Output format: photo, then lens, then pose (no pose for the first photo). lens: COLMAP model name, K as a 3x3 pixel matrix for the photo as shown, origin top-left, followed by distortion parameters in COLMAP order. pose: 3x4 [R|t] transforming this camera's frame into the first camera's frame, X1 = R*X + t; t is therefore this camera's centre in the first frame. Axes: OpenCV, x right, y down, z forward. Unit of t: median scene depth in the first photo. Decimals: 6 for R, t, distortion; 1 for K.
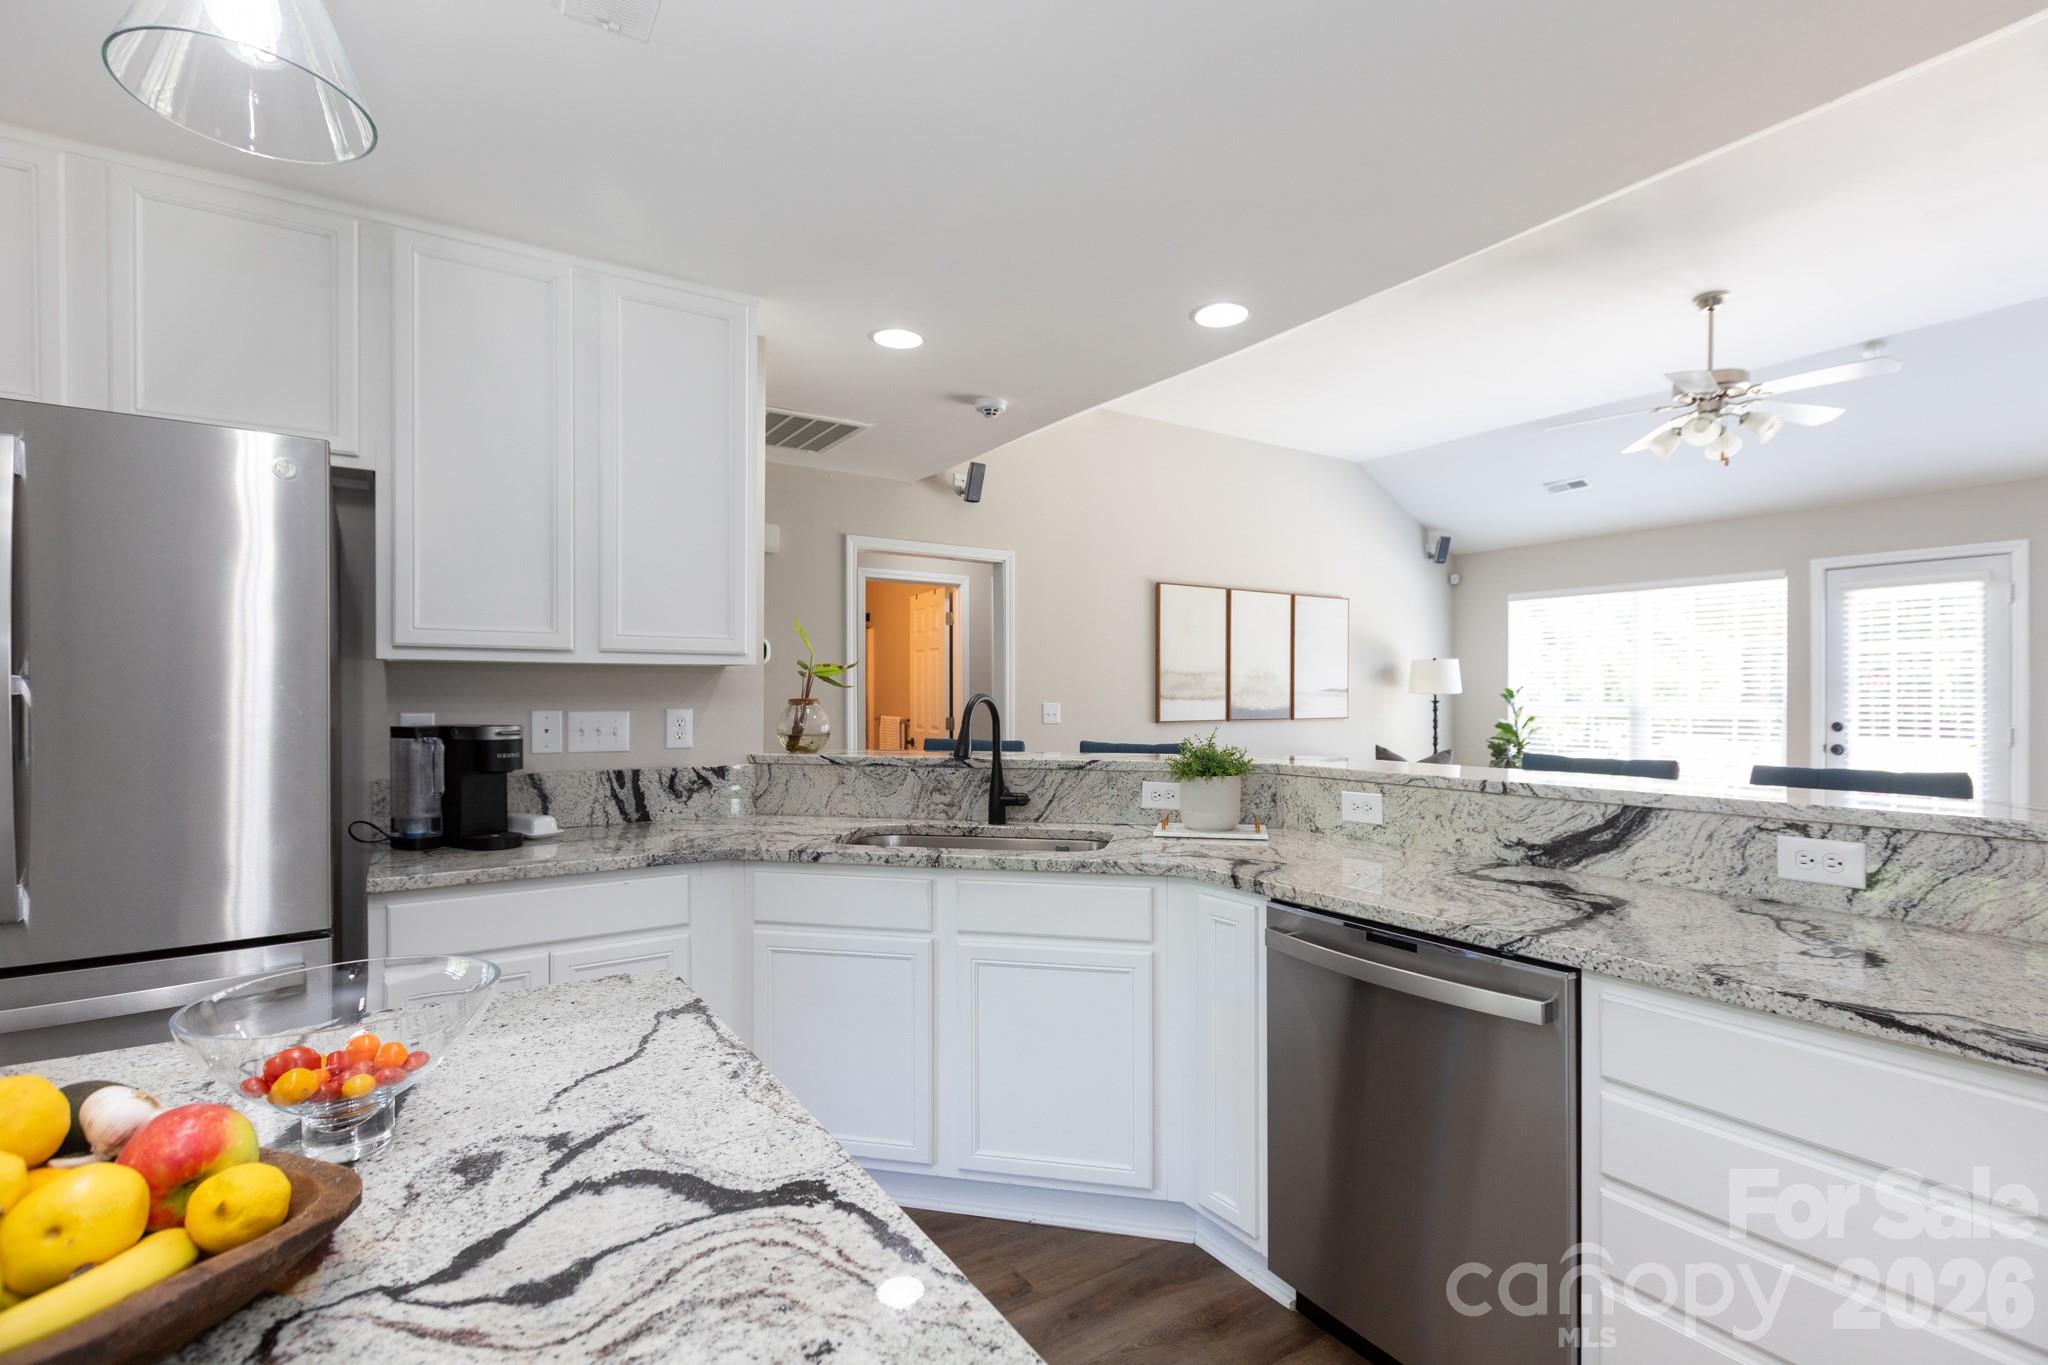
lens RADIAL K [[931.3, 0, 1025.3], [0, 931.3, 693.1], [0, 0, 1]] dist [0.001139, 0.000186]
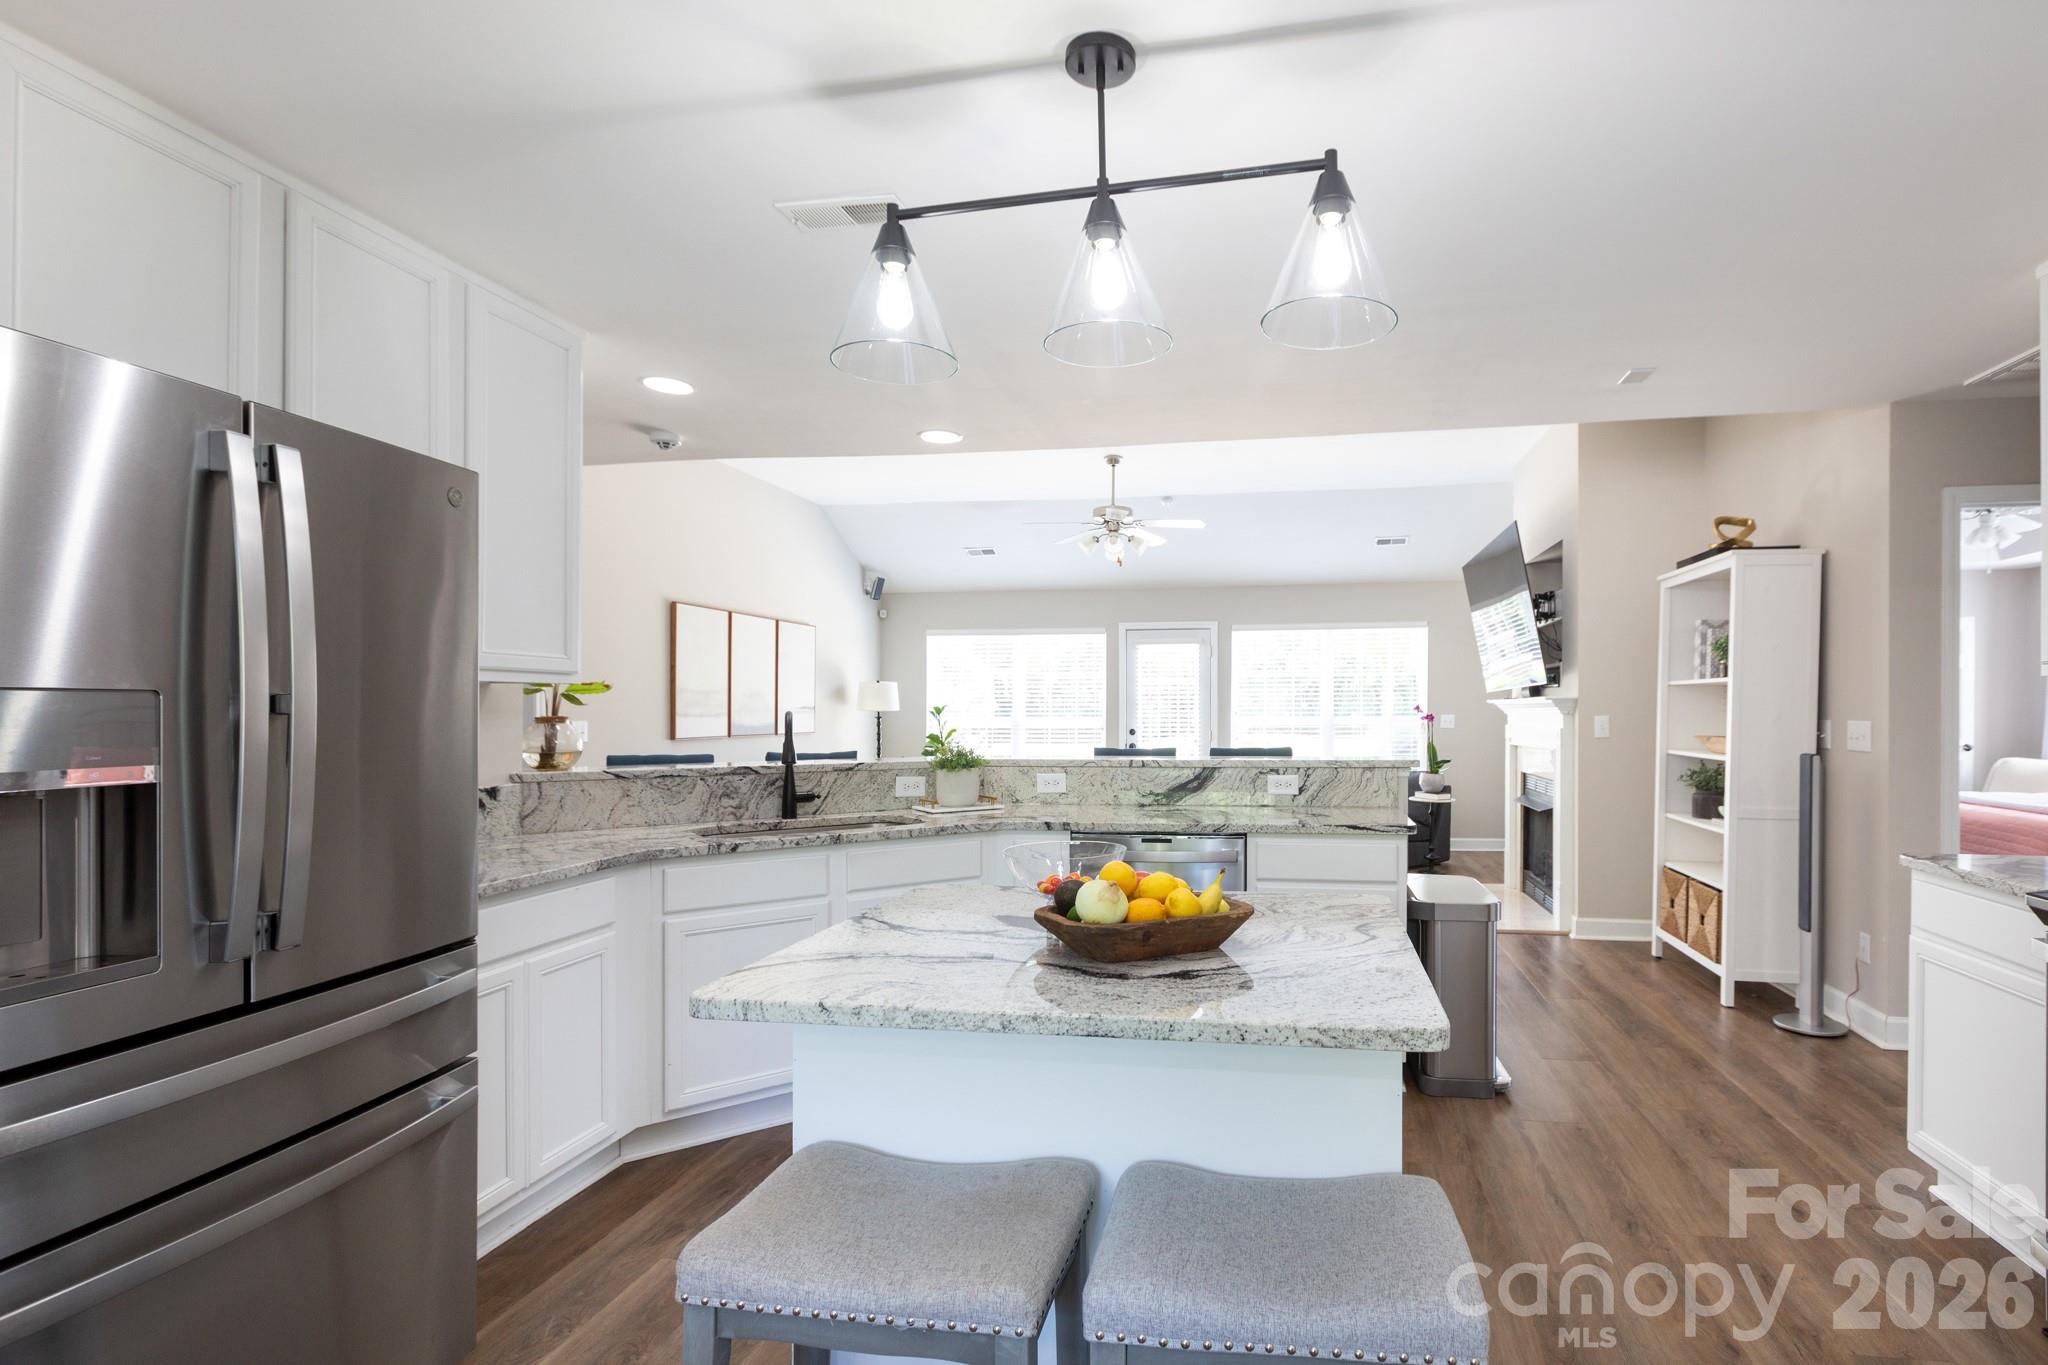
lens RADIAL K [[970.5, 0, 1139.9], [0, 970.5, 709.8], [0, 0, 1]] dist [-0.000895, 0.000100]
pose [[0.667691, -0.000706, 0.744438, -0.631930], [0.000923, 1.000000, 0.000121, -0.000894], [-0.744438, 0.000606, 0.667691, -0.173368]]
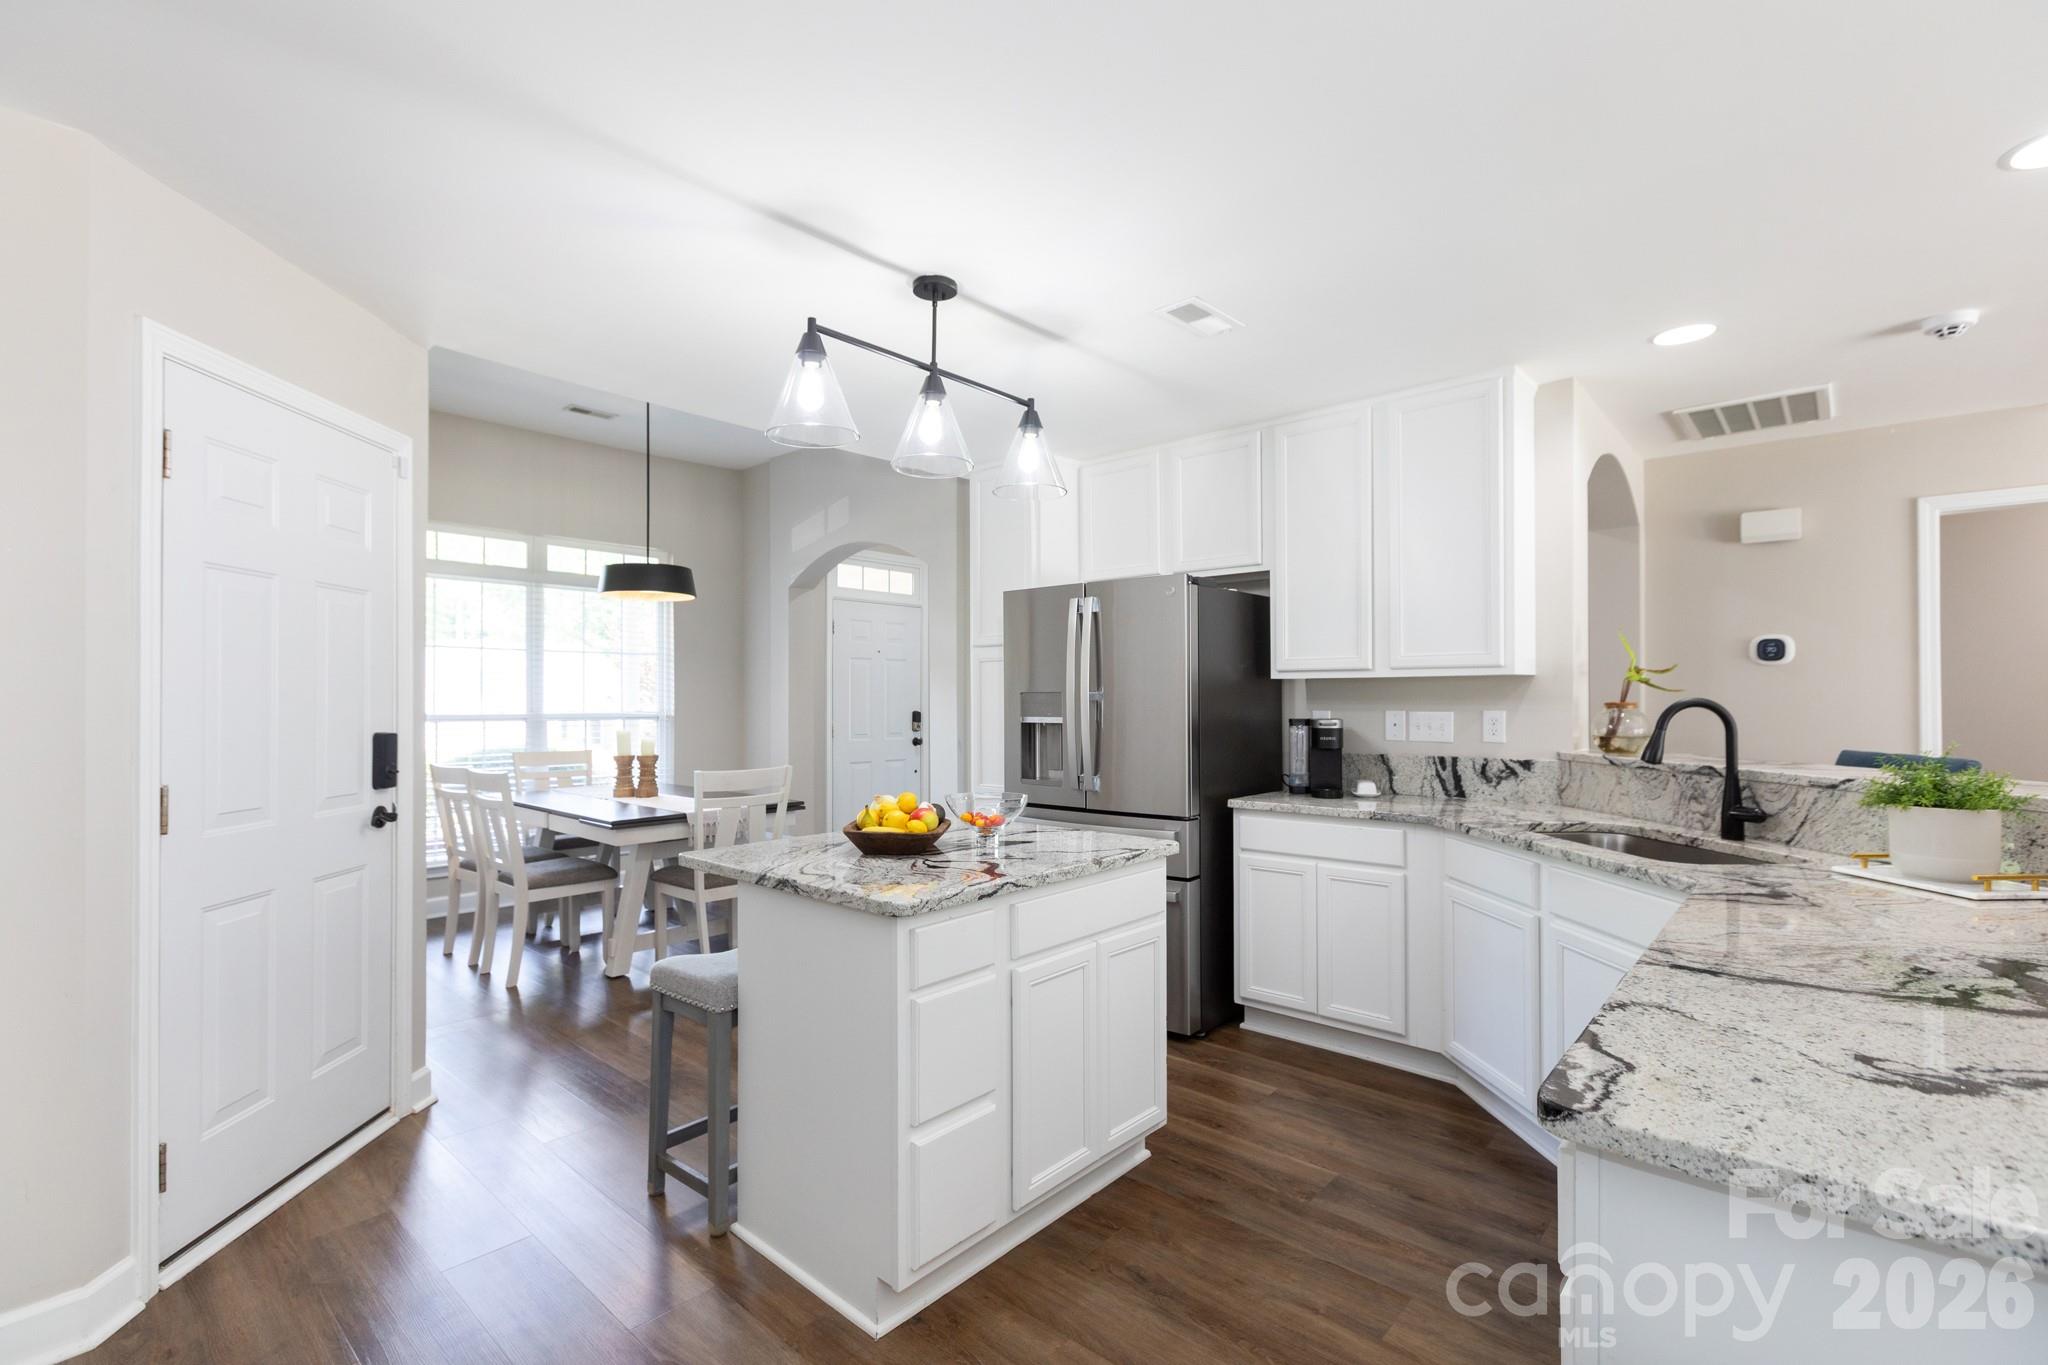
lens RADIAL K [[914.0, 0, 1035.2], [0, 914.0, 677.6], [0, 0, 1]] dist [0.004049, 0.000191]
pose [[0.278591, -0.023089, -0.960132, 0.616853], [0.003902, 0.999730, -0.022909, -0.001465], [0.960402, 0.002636, 0.278606, 0.080684]]
